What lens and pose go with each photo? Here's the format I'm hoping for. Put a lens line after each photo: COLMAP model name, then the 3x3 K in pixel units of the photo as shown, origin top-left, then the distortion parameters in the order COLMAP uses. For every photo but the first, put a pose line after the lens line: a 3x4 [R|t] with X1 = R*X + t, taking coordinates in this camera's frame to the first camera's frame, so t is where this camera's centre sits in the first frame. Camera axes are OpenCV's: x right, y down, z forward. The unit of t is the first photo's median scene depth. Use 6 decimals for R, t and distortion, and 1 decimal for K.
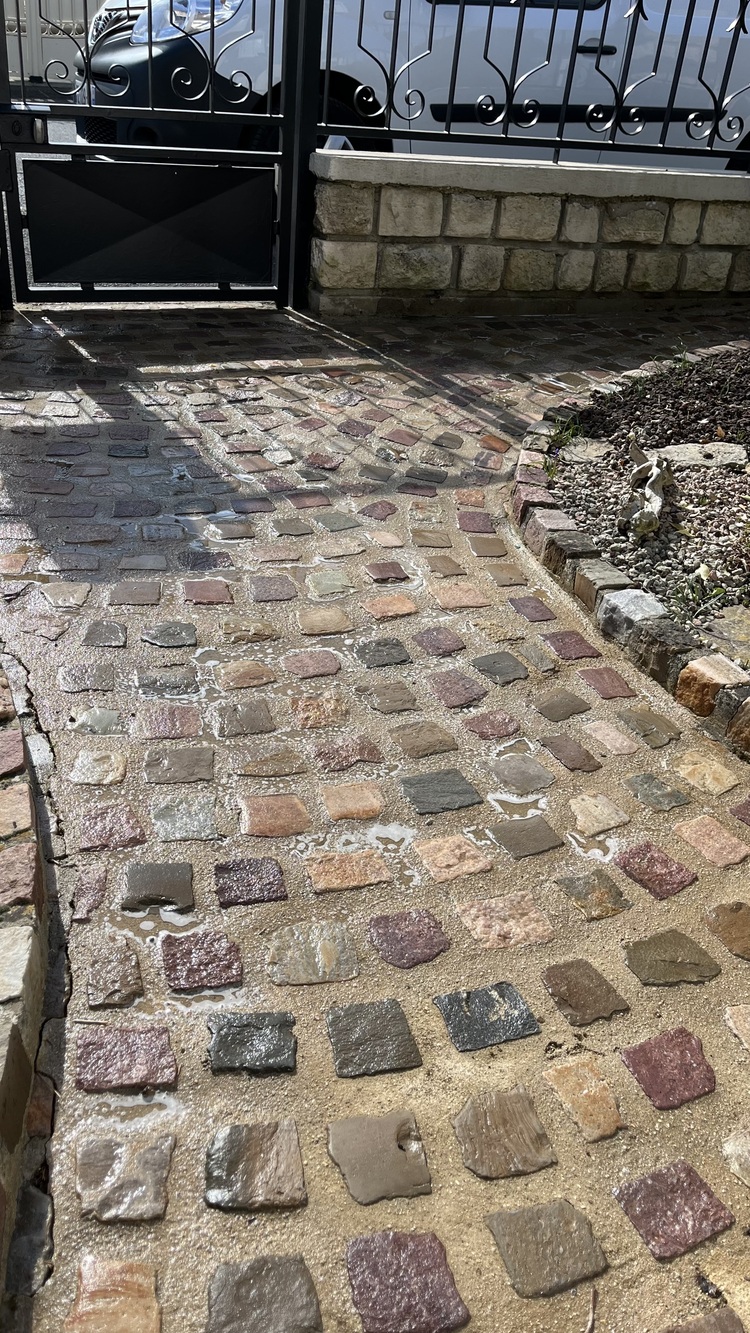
lens RADIAL K [[1009.7, 0, 375.0], [0, 1009.7, 666.5], [0, 0, 1]] dist [0.007288, -0.006973]
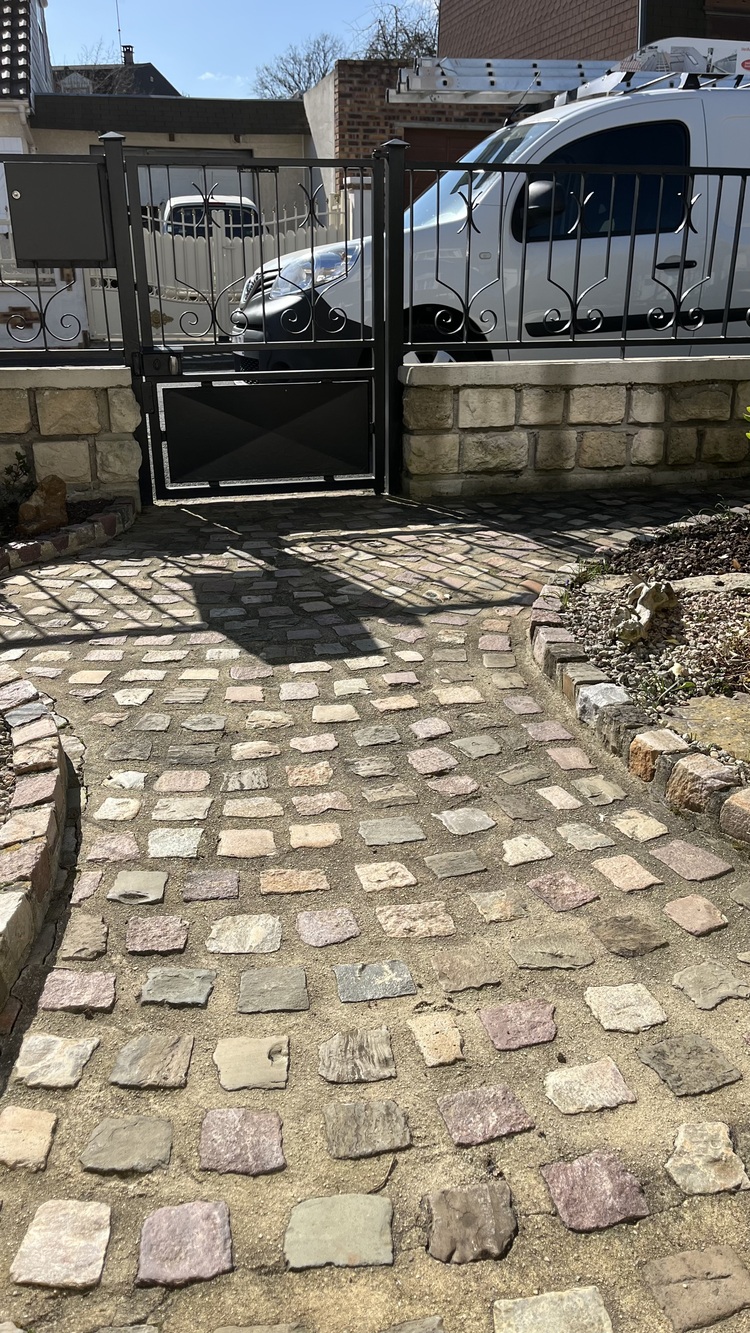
lens RADIAL K [[1009.7, 0, 375.0], [0, 1009.7, 666.5], [0, 0, 1]] dist [0.007288, -0.006973]
pose [[0.983767, -0.027516, -0.177326, 0.123673], [-0.008296, 0.980143, -0.198119, 0.080251], [0.179256, 0.196374, 0.964004, -0.084985]]
